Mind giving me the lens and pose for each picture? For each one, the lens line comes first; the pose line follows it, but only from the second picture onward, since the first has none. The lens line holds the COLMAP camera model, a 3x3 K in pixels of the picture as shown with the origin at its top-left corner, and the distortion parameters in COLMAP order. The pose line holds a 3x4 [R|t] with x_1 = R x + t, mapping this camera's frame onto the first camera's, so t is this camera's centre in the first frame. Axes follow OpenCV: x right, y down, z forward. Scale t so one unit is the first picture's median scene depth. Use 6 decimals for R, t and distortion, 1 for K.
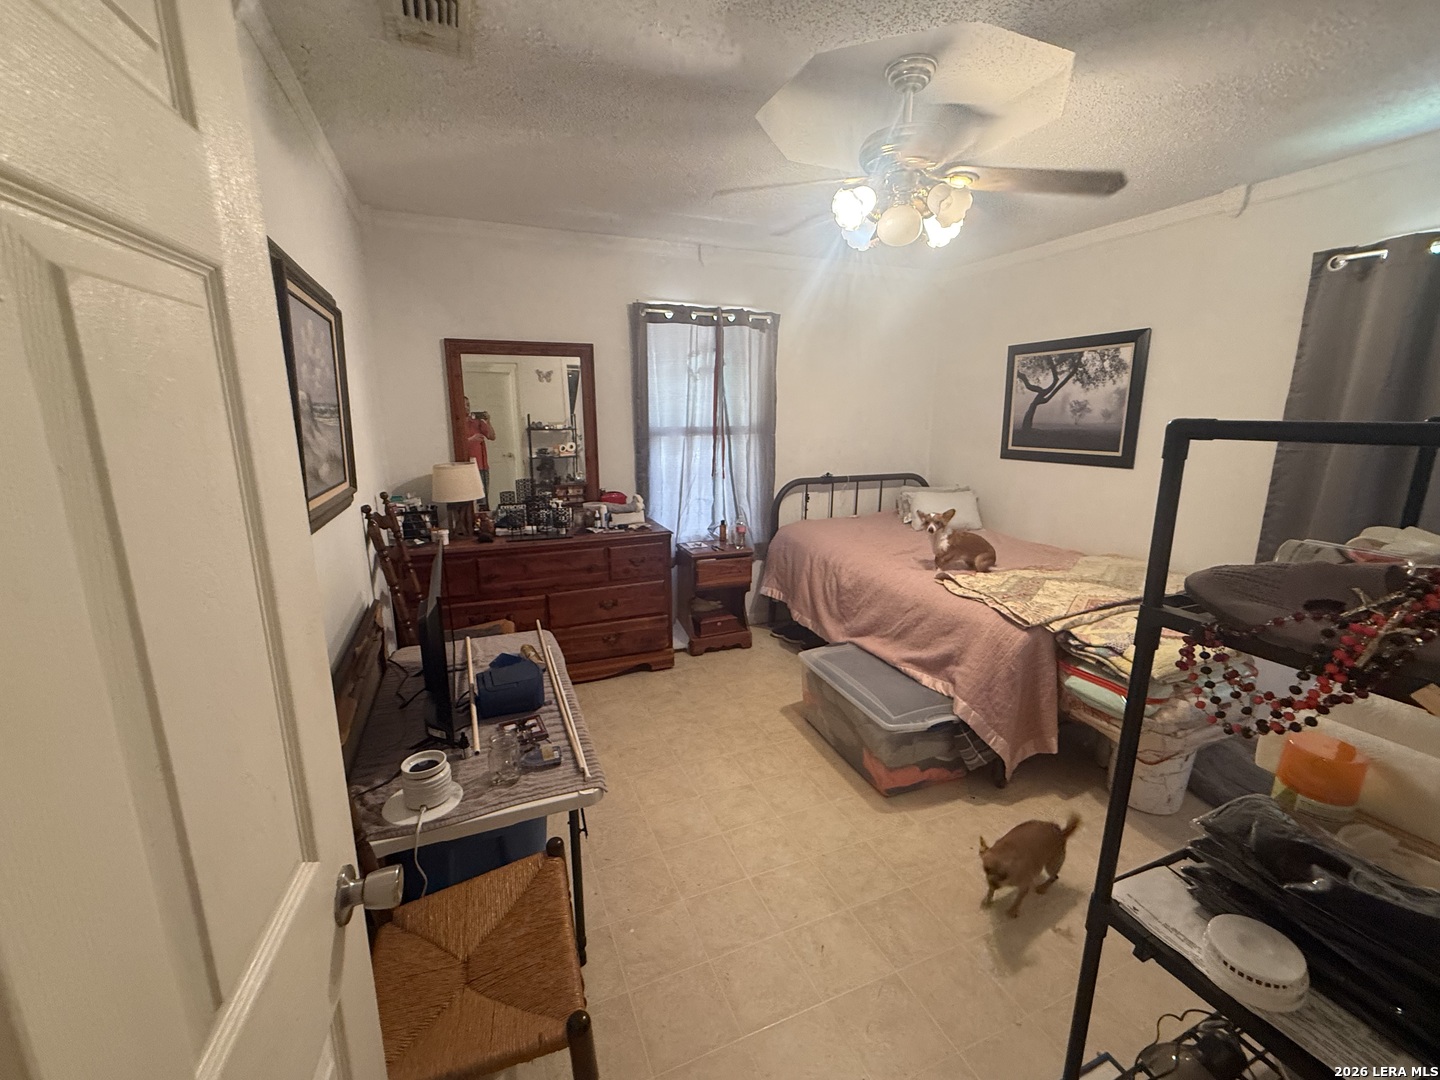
lens RADIAL K [[578.9, 0, 721.2], [0, 578.9, 531.4], [0, 0, 1]] dist [0.004564, -0.000963]
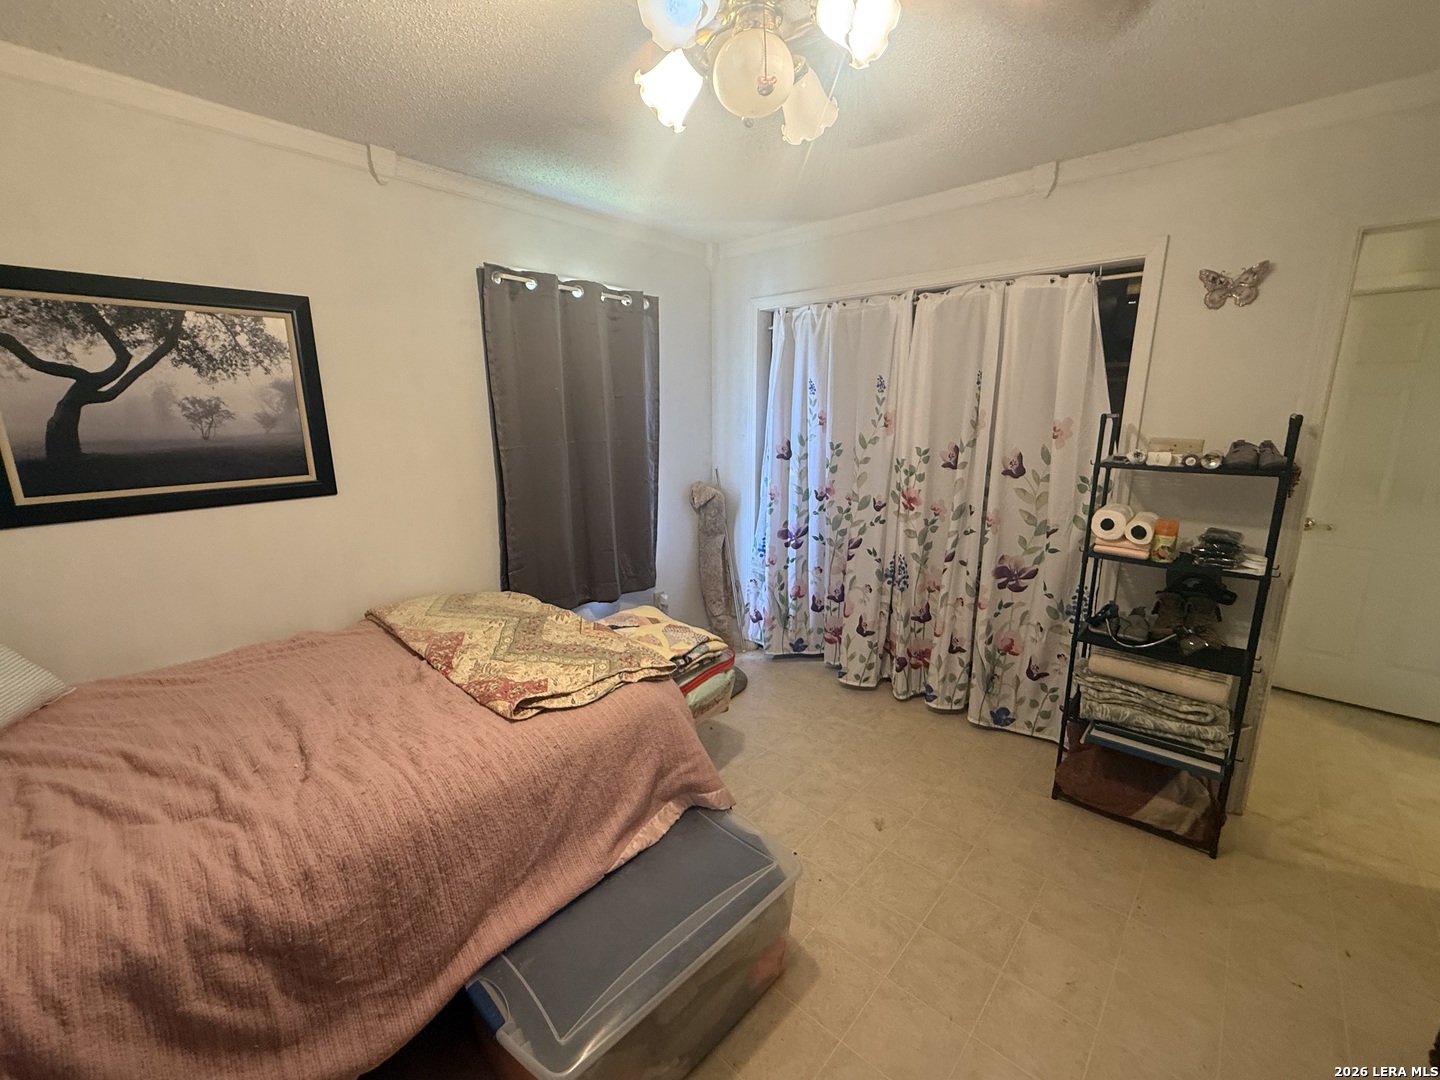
lens RADIAL K [[578.9, 0, 721.3], [0, 578.9, 541.3], [0, 0, 1]] dist [0.004564, -0.000963]
pose [[-0.404811, -0.198514, 0.892592, -0.139959], [0.197633, 0.934083, 0.297373, -0.165179], [-0.892787, 0.296786, -0.338894, 0.791843]]
